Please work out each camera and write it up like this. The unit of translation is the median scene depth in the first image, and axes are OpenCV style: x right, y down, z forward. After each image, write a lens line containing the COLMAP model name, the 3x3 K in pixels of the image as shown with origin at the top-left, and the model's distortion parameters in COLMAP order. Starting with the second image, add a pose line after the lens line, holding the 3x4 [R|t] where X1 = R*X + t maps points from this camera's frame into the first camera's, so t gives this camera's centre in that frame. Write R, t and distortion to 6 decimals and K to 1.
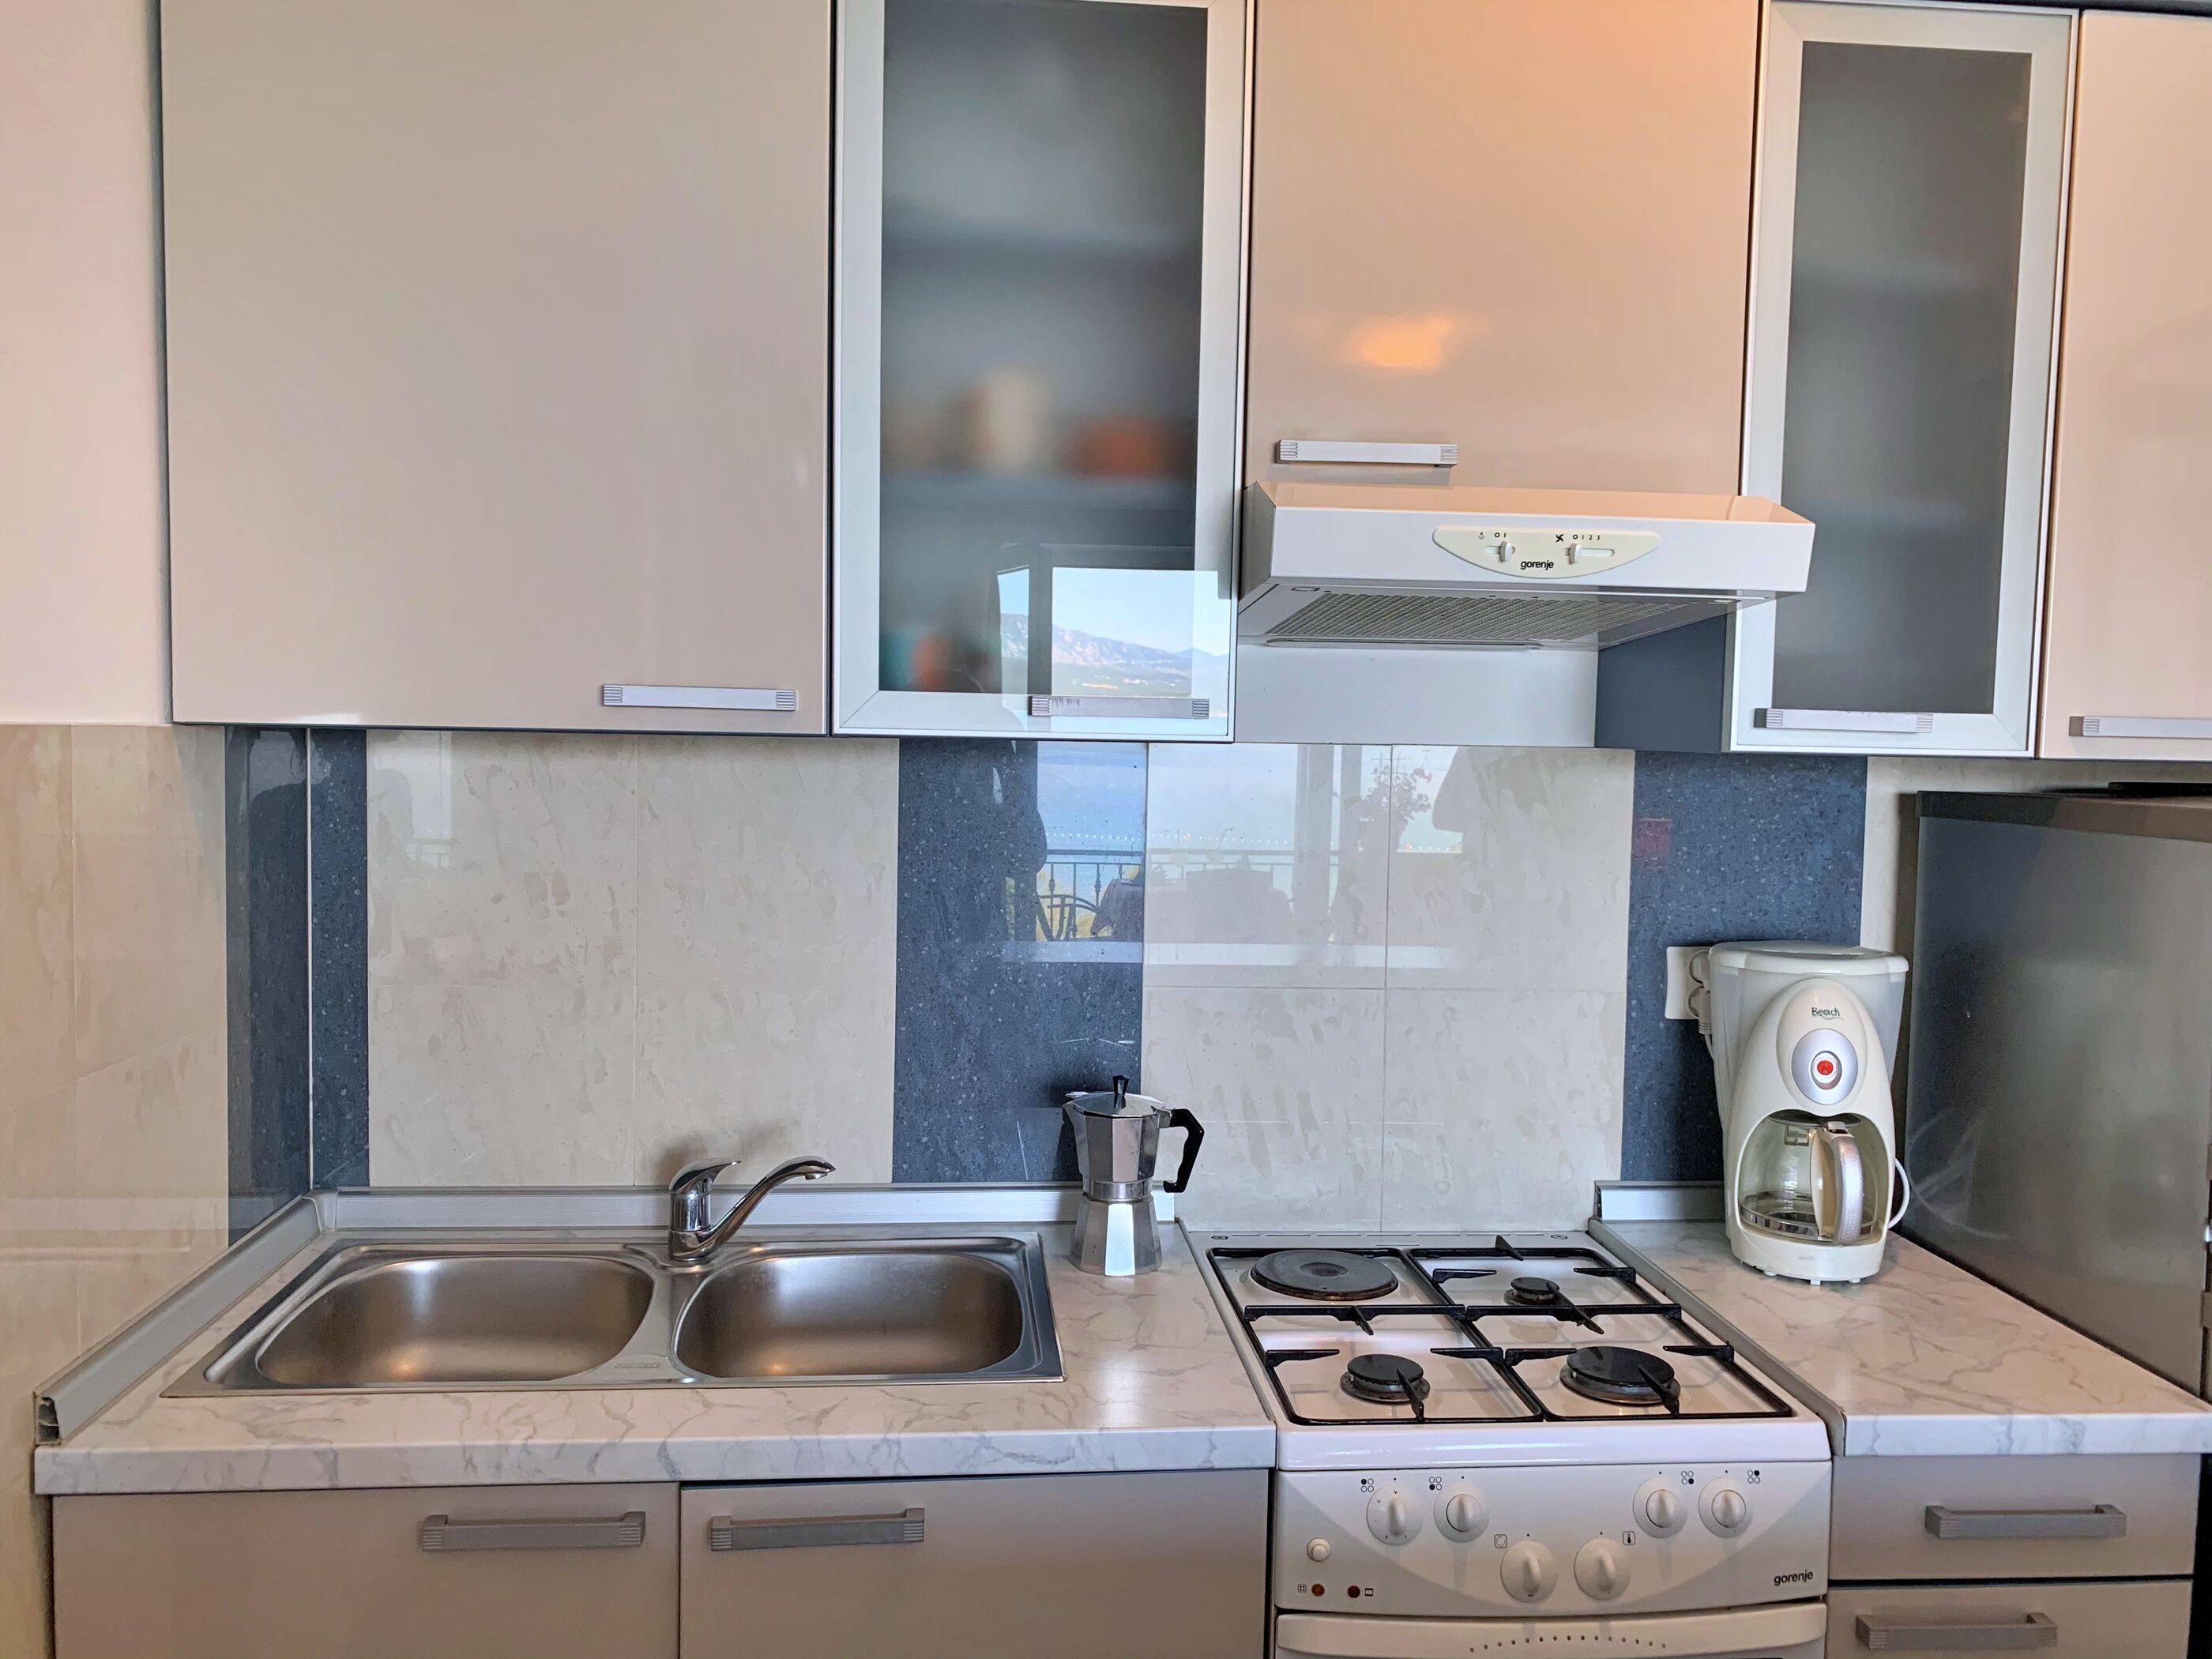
lens RADIAL K [[1752.1, 0, 1112.8], [0, 1752.1, 824.8], [0, 0, 1]] dist [0.077711, -0.053558]
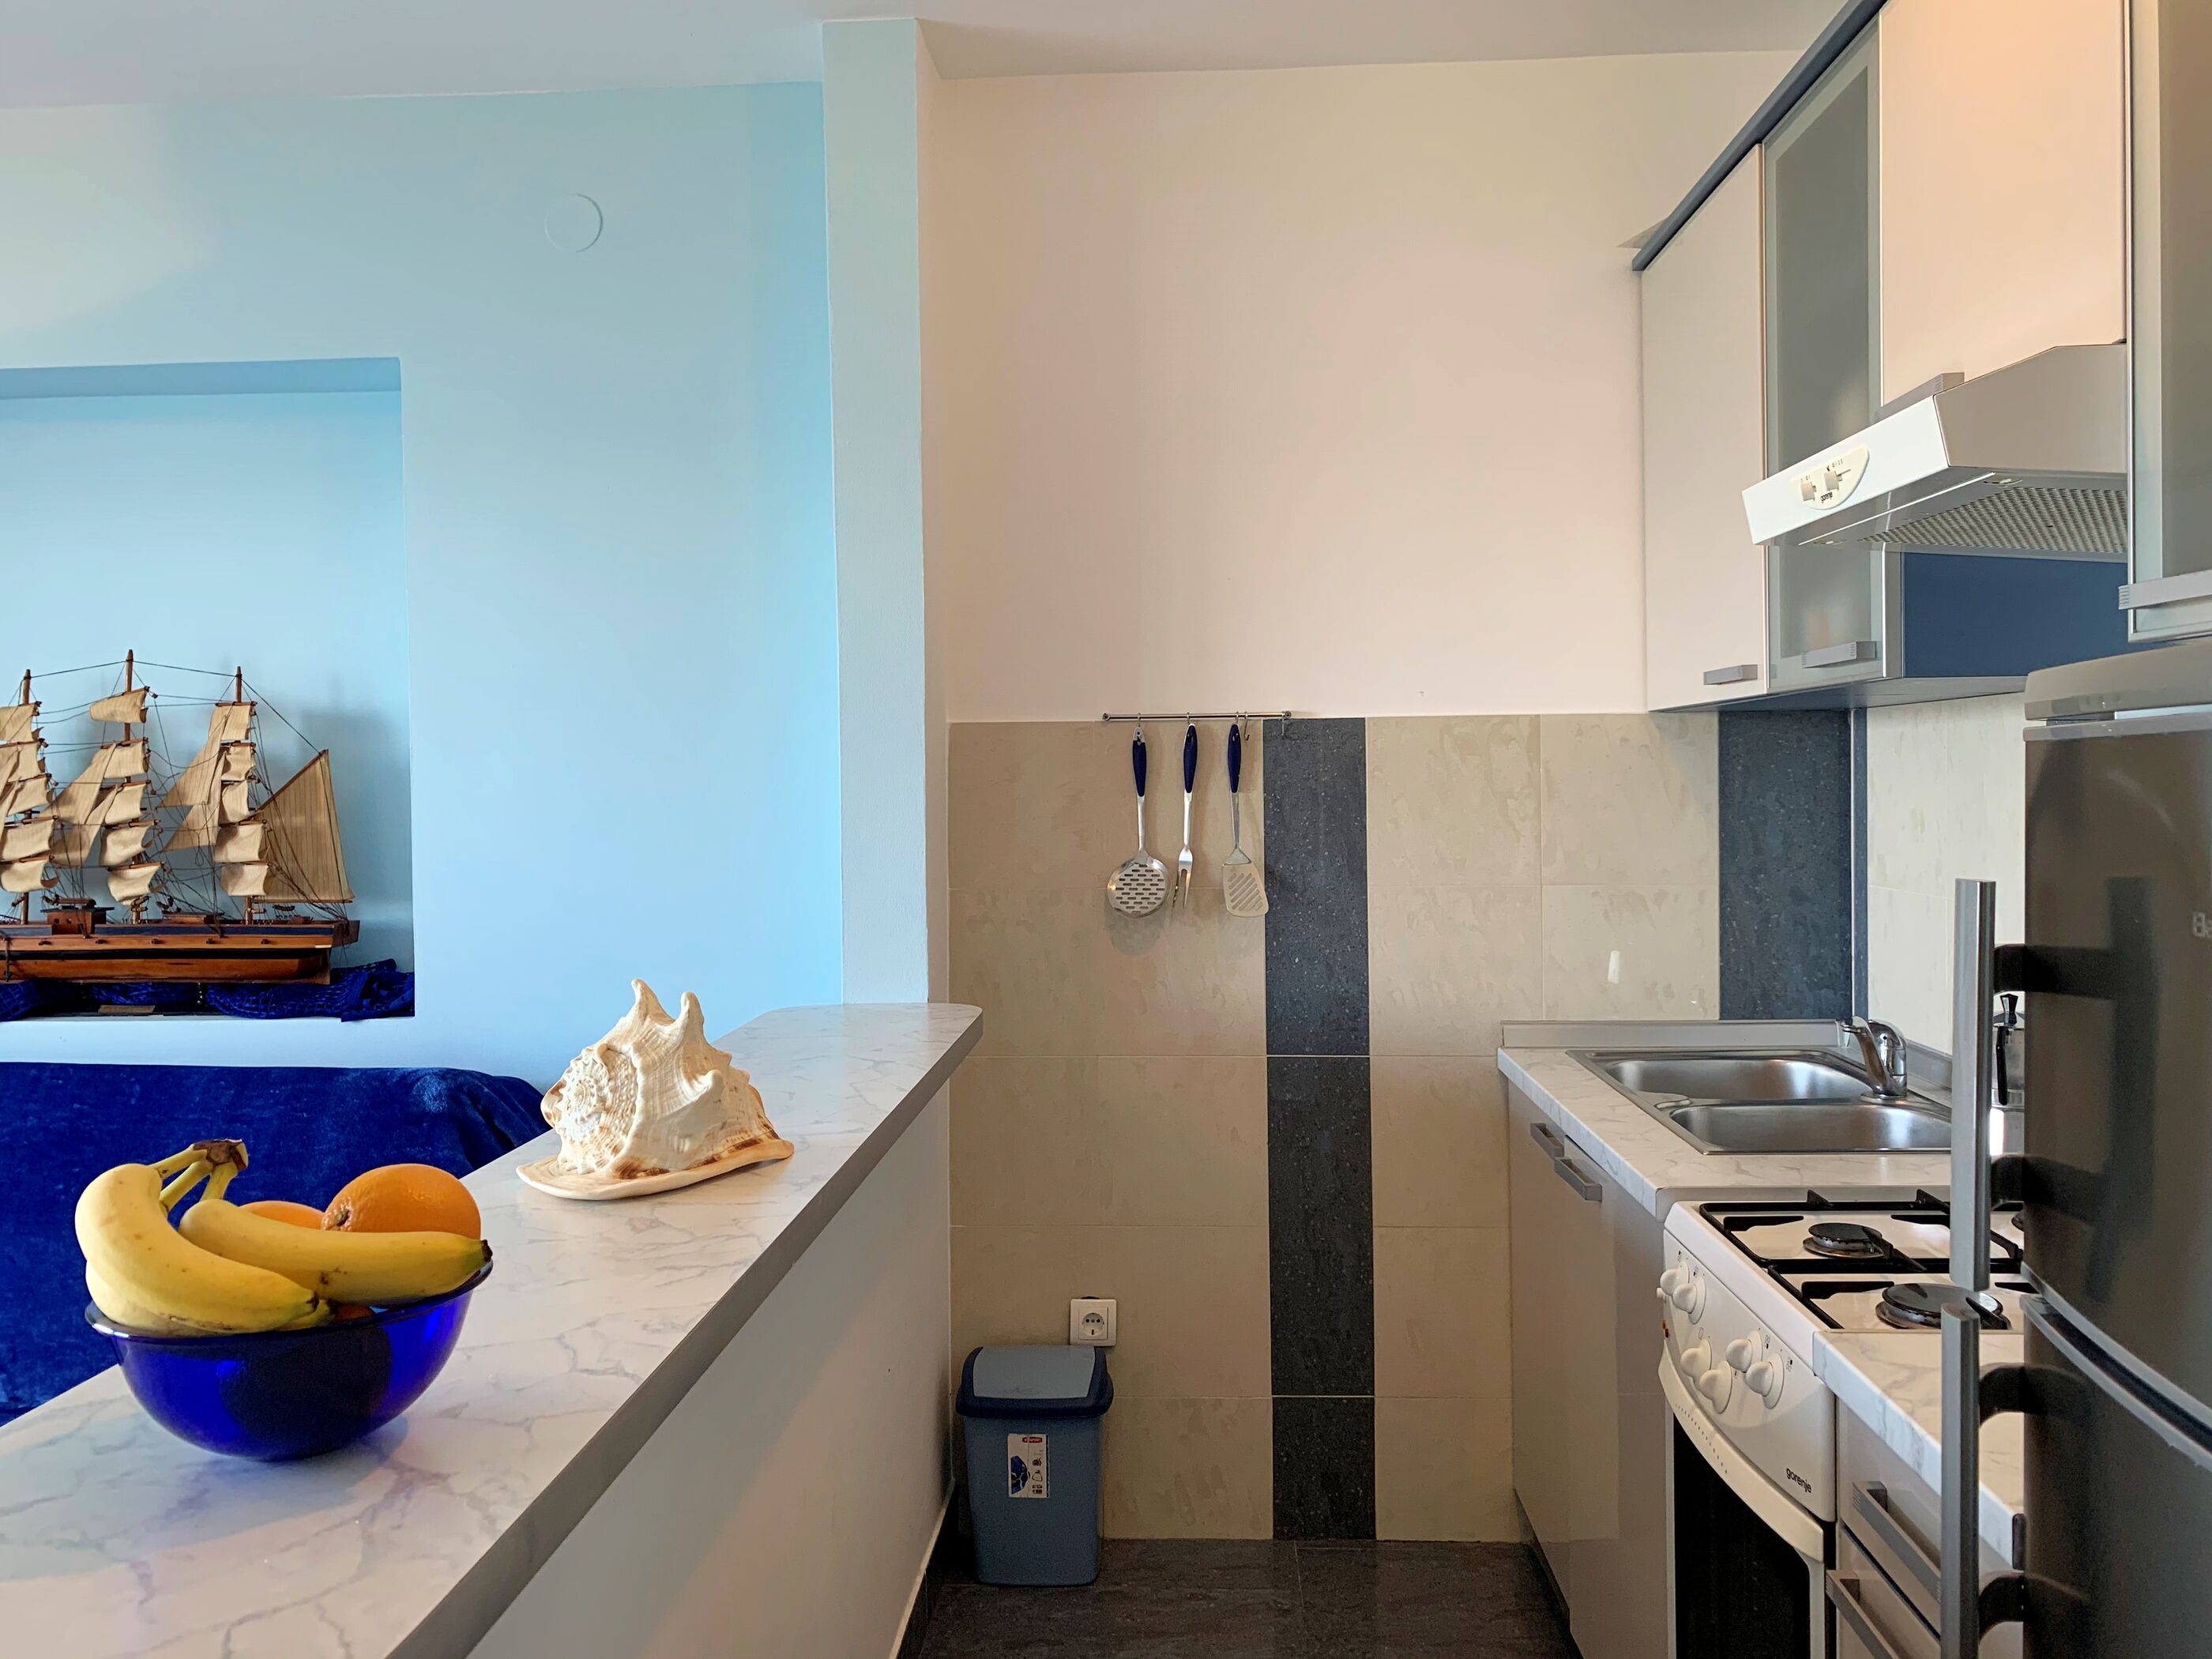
lens RADIAL K [[1698.0, 0, 1100.2], [0, 1698.0, 813.1], [0, 0, 1]] dist [0.075465, -0.118045]
pose [[-0.161427, 0.002170, -0.986882, 1.195129], [-0.049614, 0.998715, 0.010311, 0.052050], [0.985637, 0.050628, -0.161112, 0.648971]]
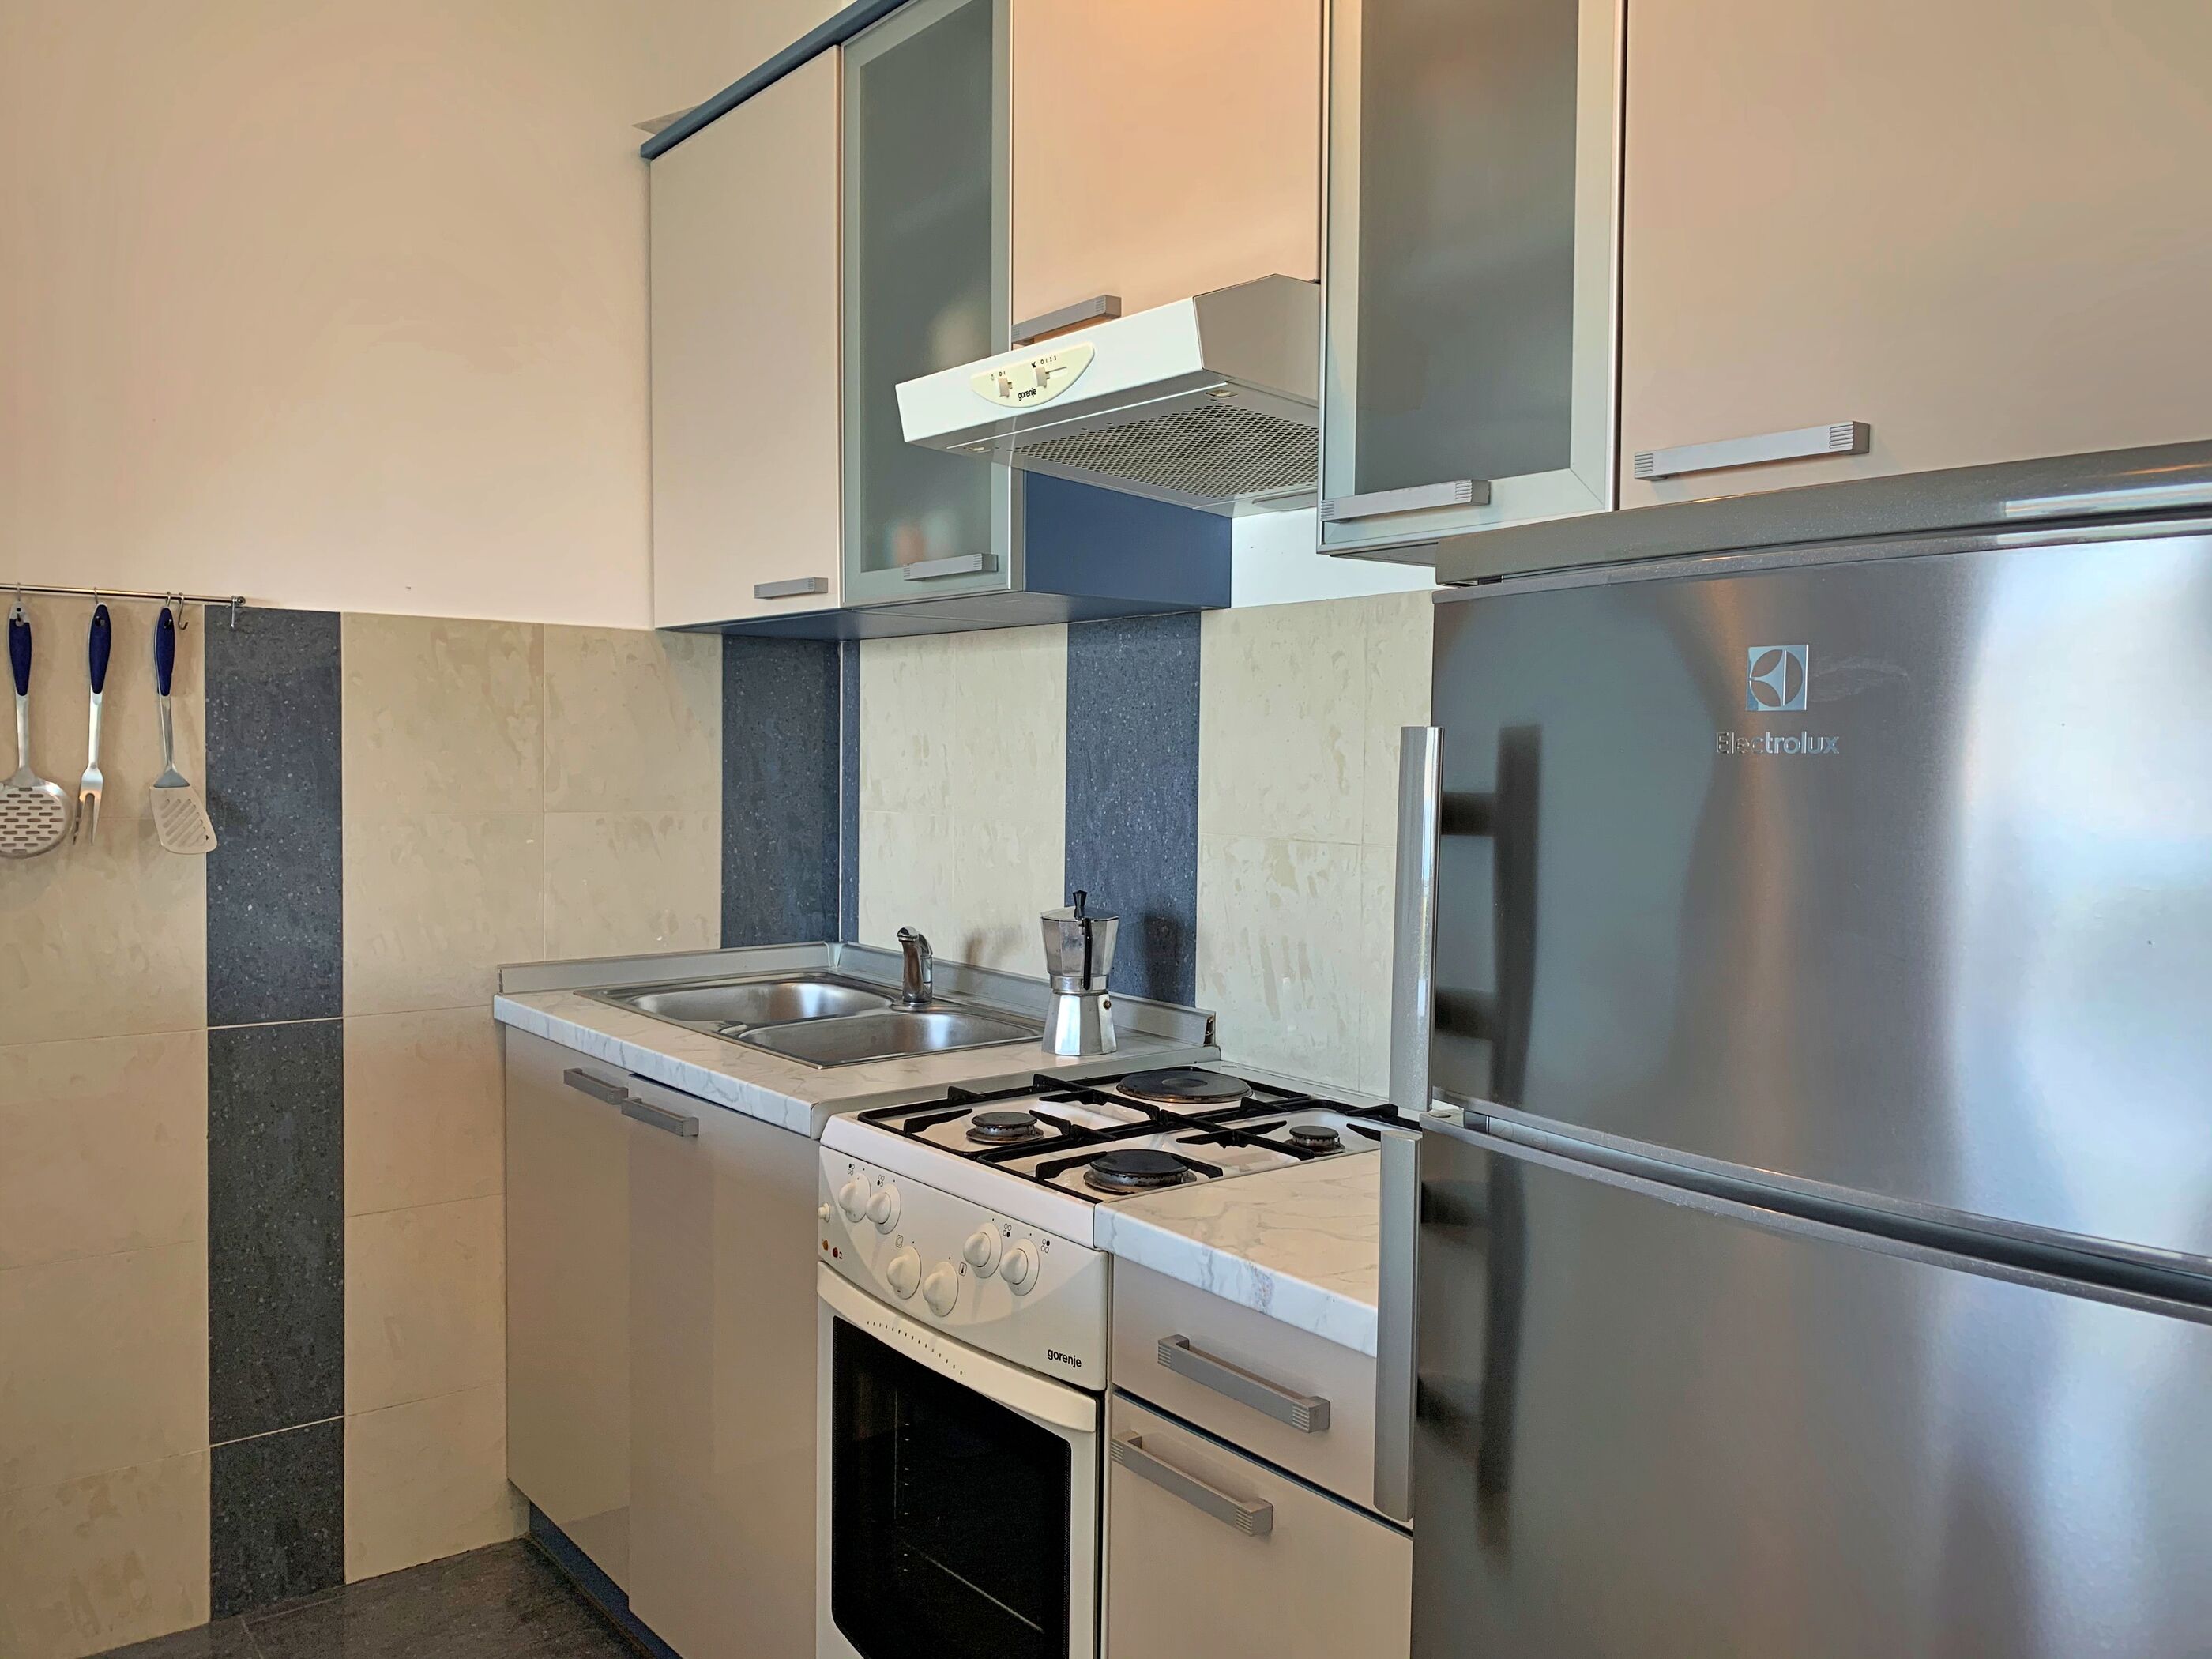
lens RADIAL K [[1698.0, 0, 1100.2], [0, 1698.0, 813.1], [0, 0, 1]] dist [0.075465, -0.118045]
pose [[0.531612, 0.016784, -0.846822, 1.031369], [-0.051619, 0.998587, -0.012614, 0.110533], [0.845413, 0.050418, 0.531728, 0.425605]]
